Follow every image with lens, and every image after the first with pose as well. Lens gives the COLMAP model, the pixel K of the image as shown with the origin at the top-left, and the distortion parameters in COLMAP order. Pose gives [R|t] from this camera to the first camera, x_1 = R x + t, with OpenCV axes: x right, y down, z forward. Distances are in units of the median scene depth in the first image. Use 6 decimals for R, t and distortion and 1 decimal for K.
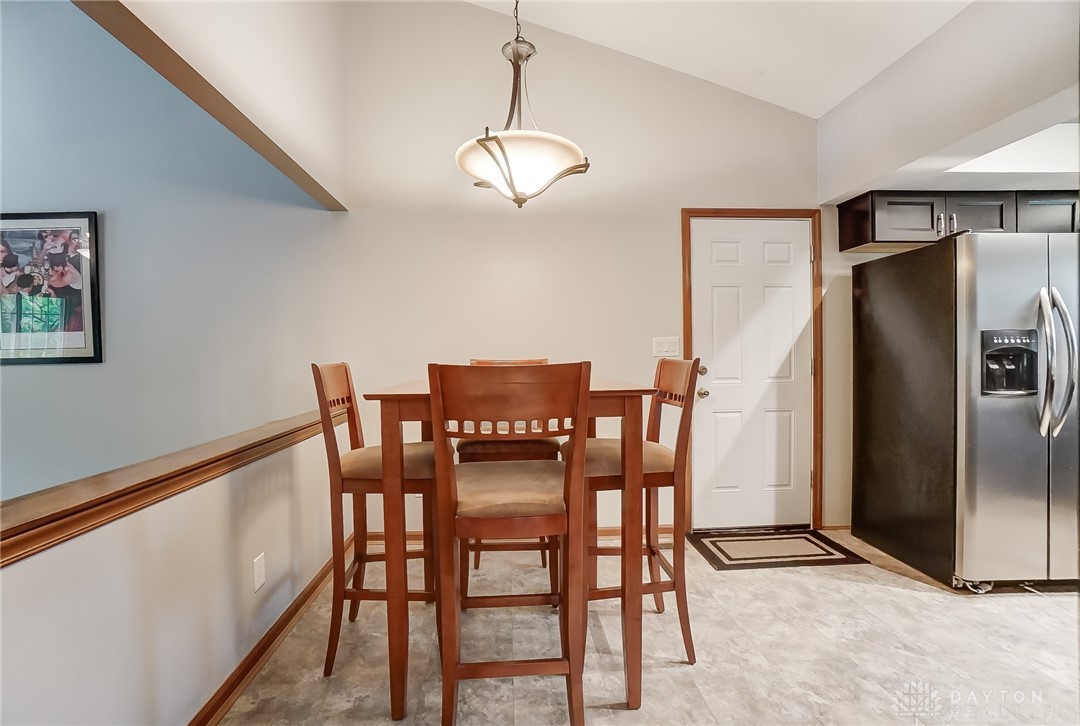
lens RADIAL K [[507.7, 0, 540.0], [0, 507.7, 363.0], [0, 0, 1]] dist [-0.001599, -0.000255]
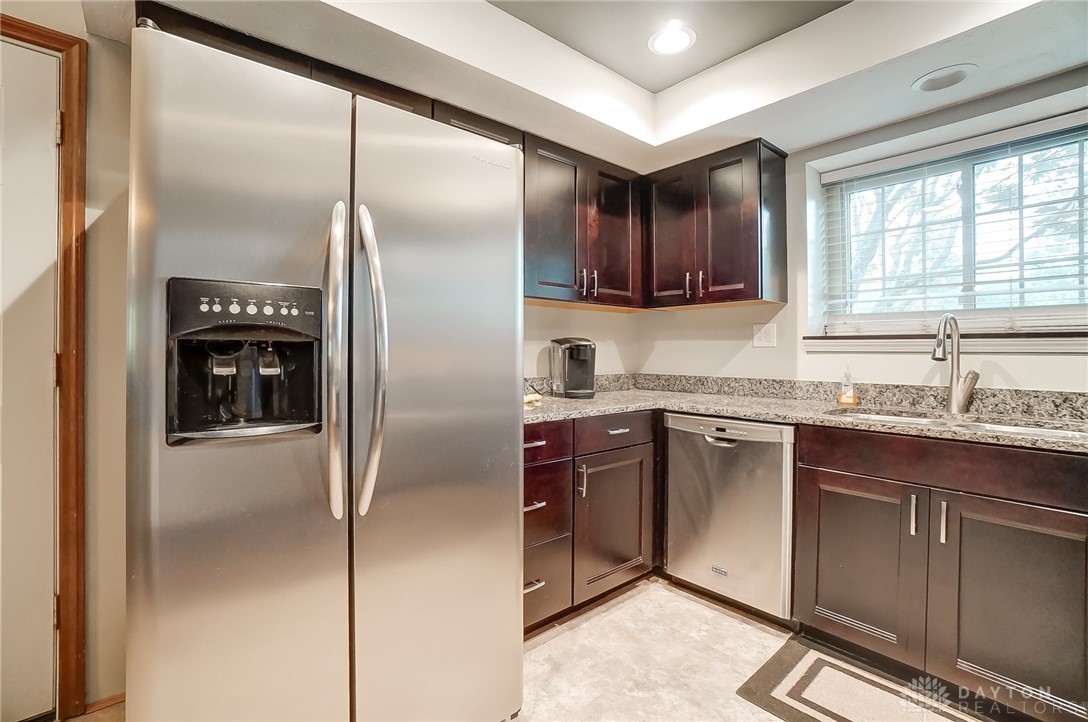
lens RADIAL K [[481.7, 0, 544.0], [0, 481.7, 361.0], [0, 0, 1]] dist [-0.001120, -0.000118]
pose [[0.805049, 0.001397, 0.593207, 0.883320], [-0.001213, 0.999999, -0.000709, -0.000956], [-0.593207, -0.000148, 0.805050, 0.530183]]
